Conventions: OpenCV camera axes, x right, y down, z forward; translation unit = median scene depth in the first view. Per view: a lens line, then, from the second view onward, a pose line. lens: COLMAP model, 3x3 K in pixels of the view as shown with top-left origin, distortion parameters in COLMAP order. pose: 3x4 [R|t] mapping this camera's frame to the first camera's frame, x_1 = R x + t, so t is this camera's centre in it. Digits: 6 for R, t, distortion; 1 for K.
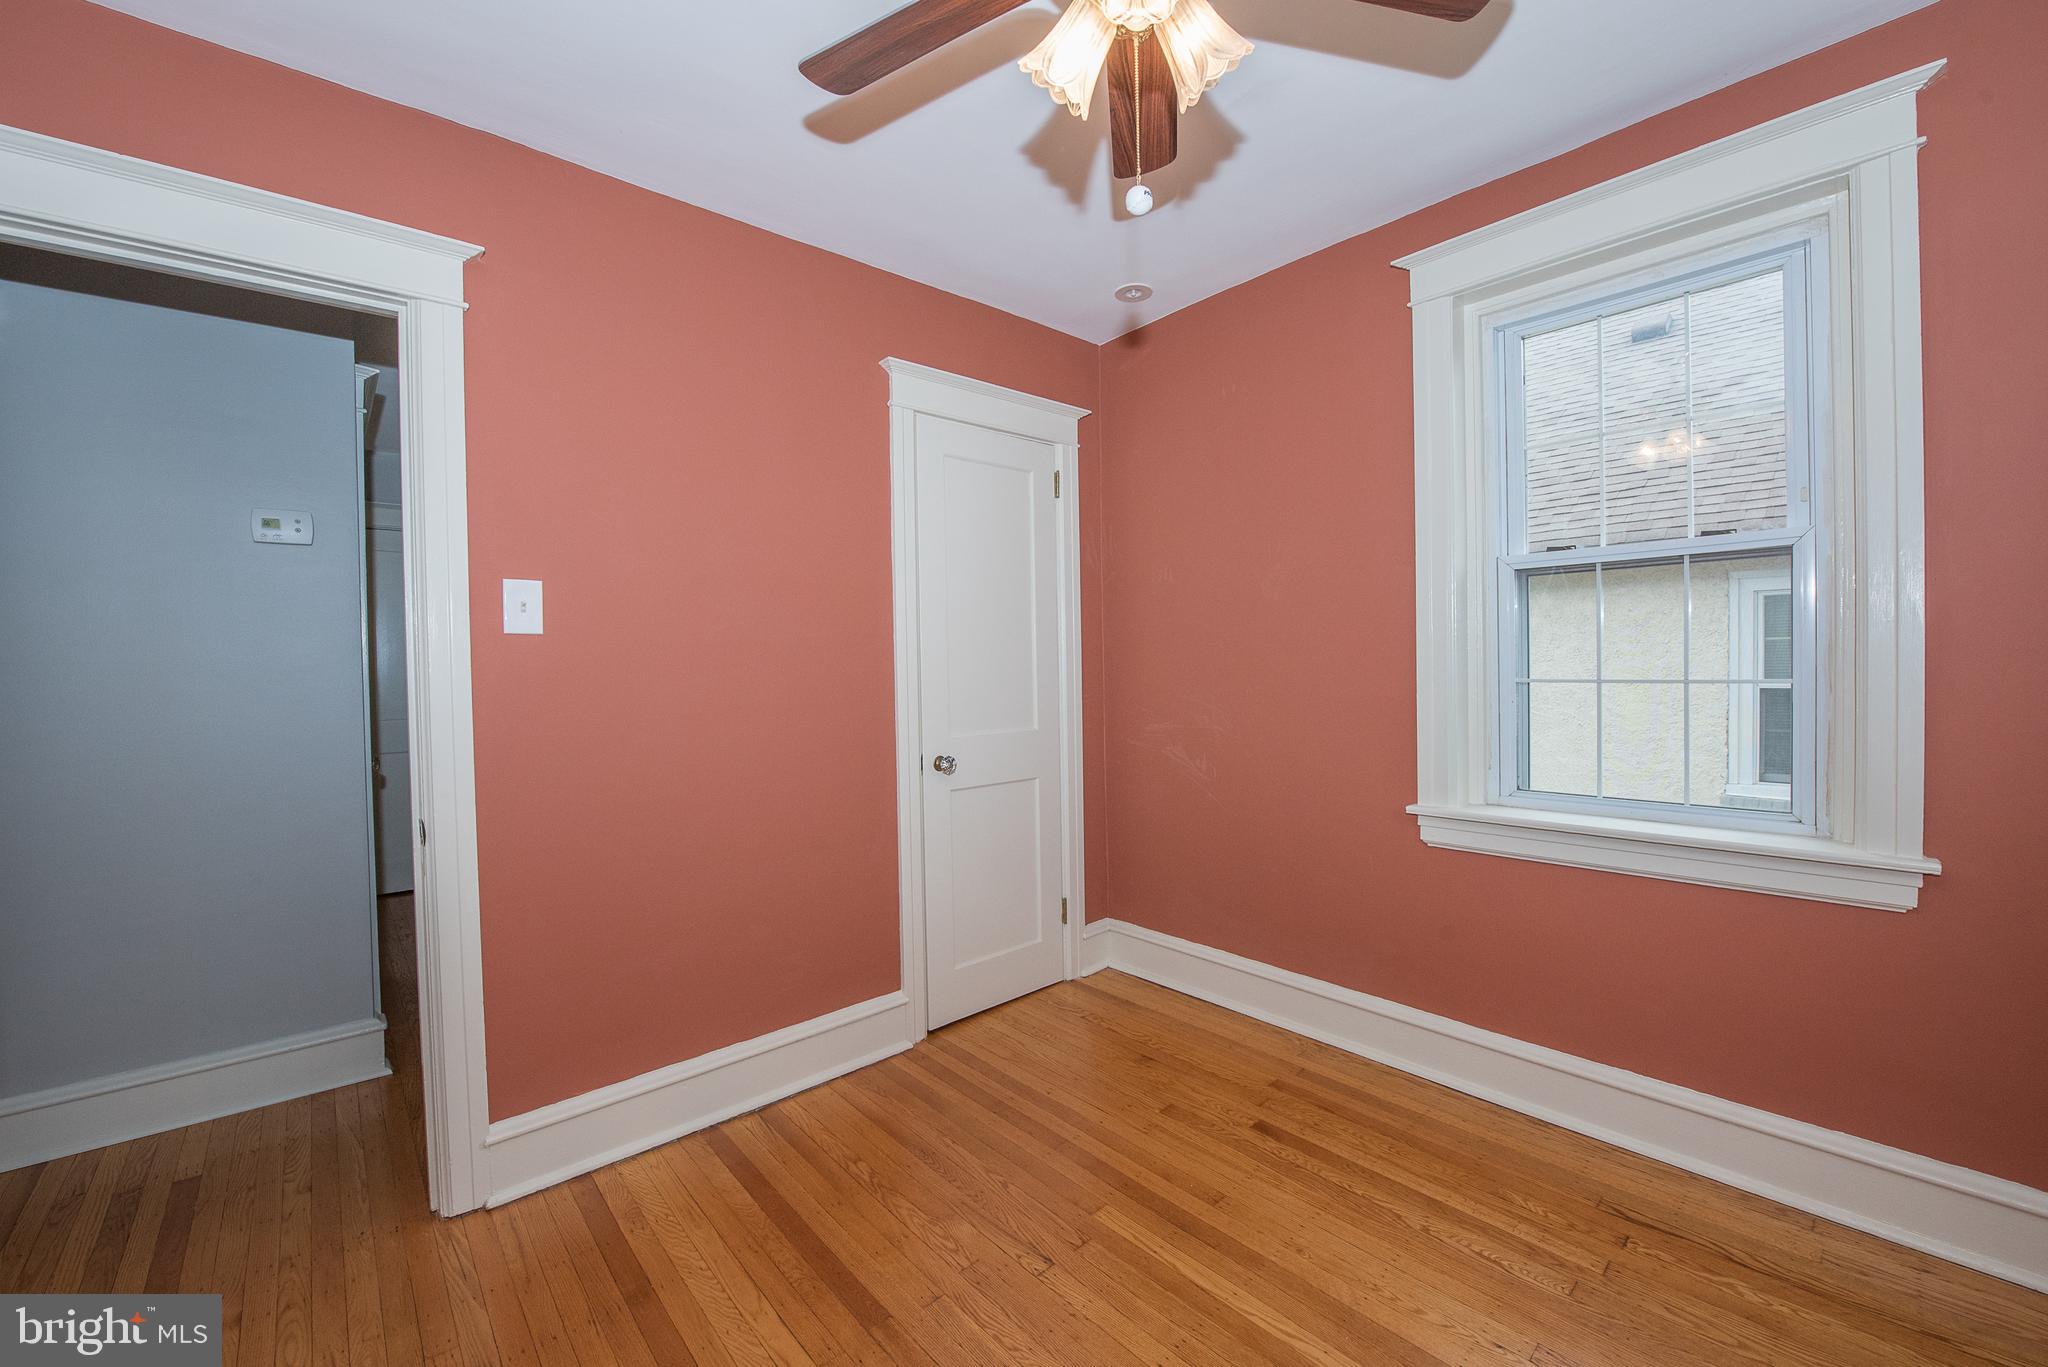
lens RADIAL K [[811.4, 0, 1020.4], [0, 811.4, 683.1], [0, 0, 1]] dist [-0.016160, -0.002436]
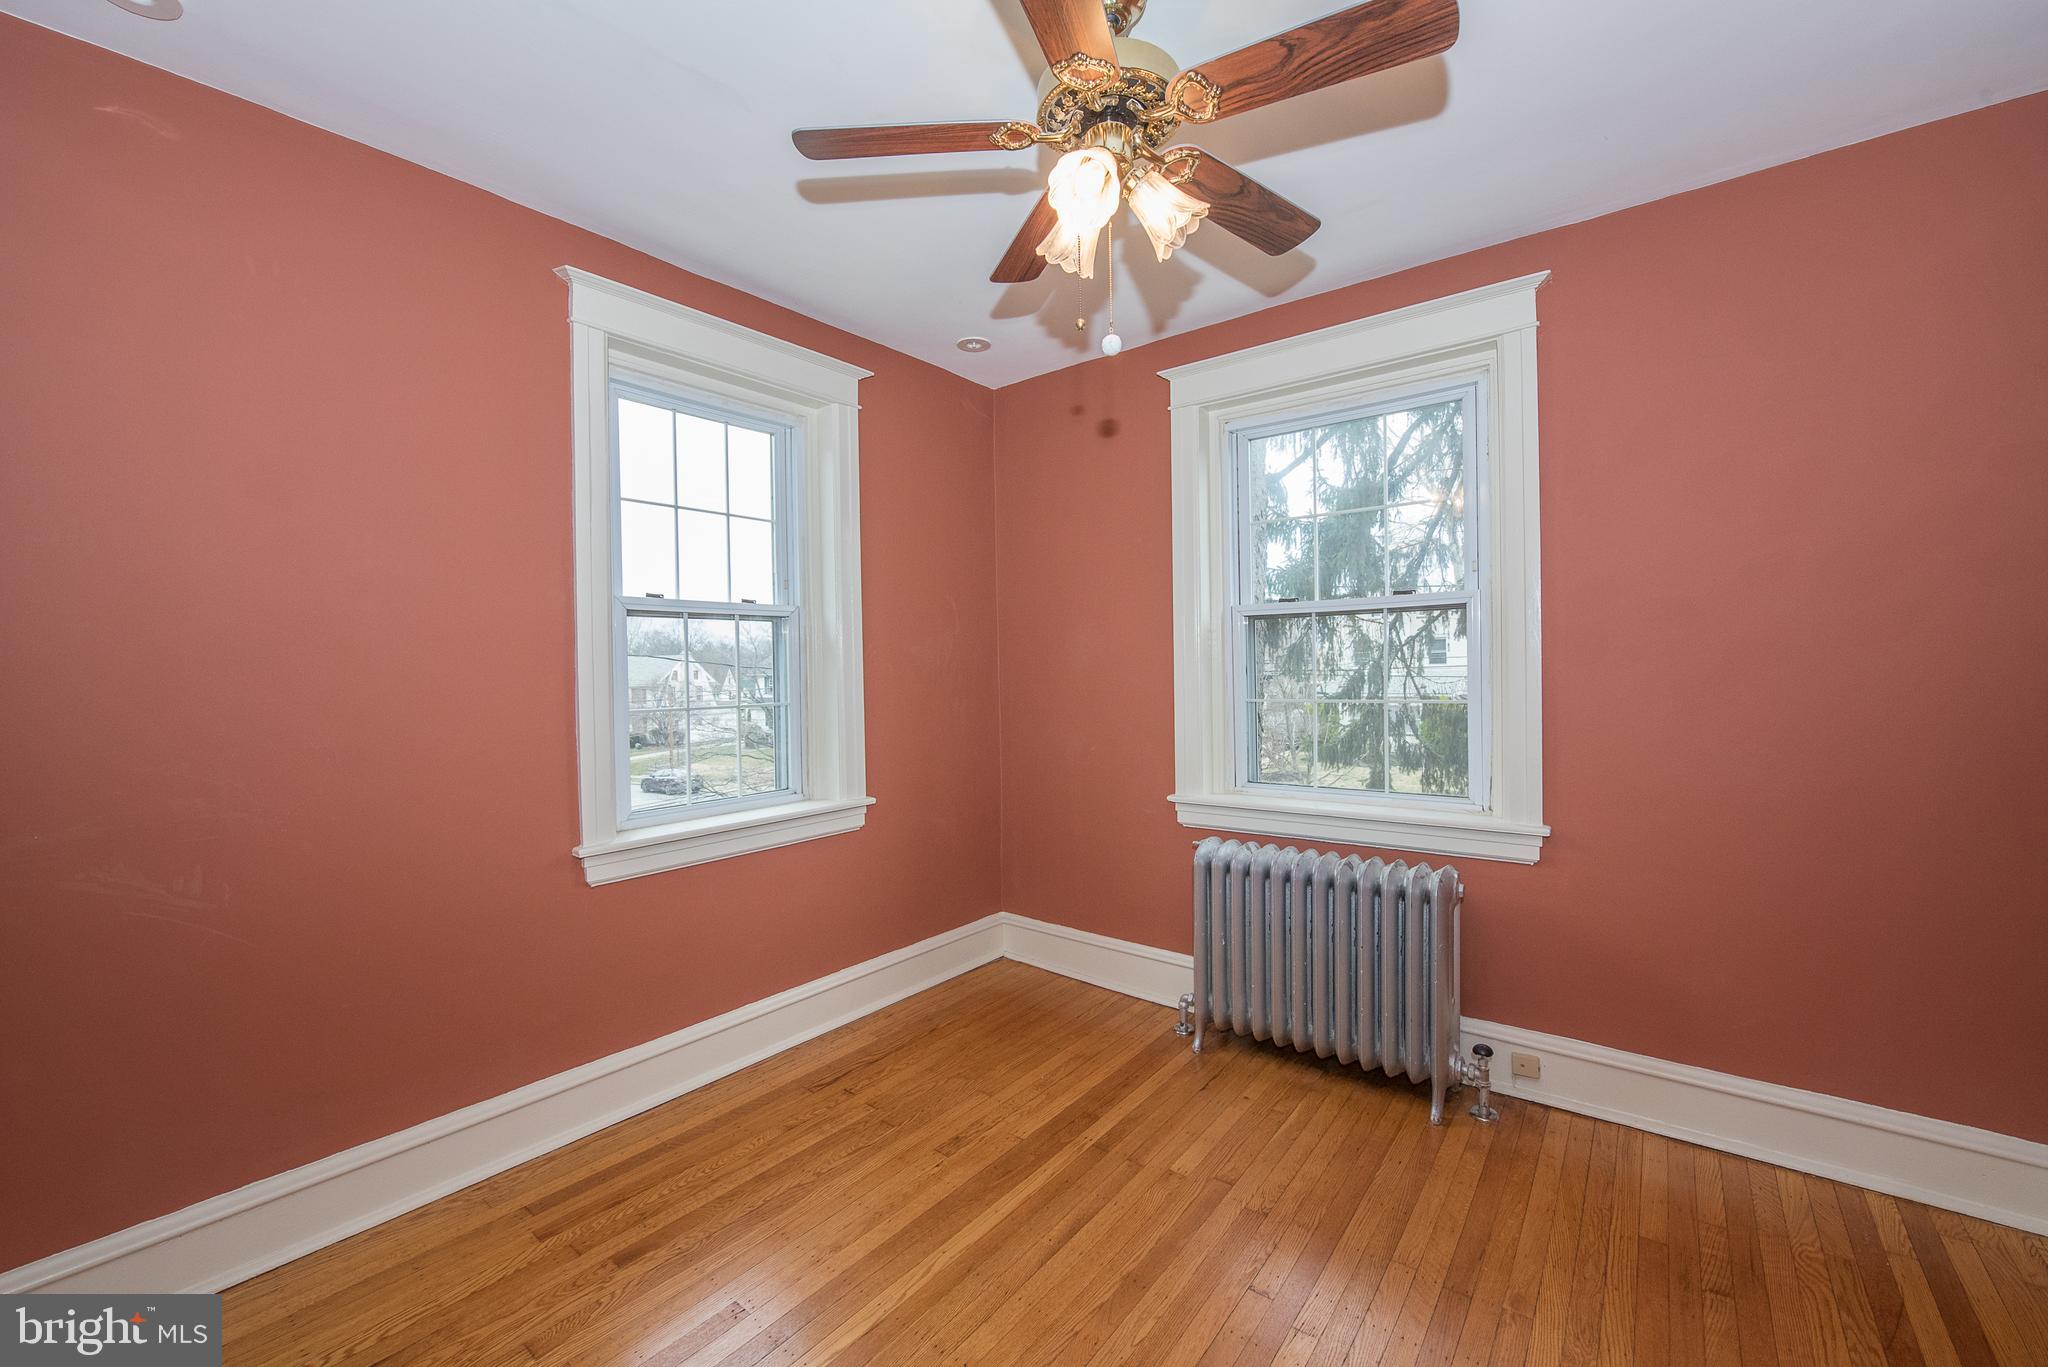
lens RADIAL K [[811.4, 0, 1020.4], [0, 811.4, 683.1], [0, 0, 1]] dist [-0.016160, -0.002436]
pose [[-0.175877, 0.009101, 0.984370, -0.624805], [0.041089, 0.999154, -0.001897, -0.019520], [-0.983554, 0.040113, -0.176102, 0.774640]]
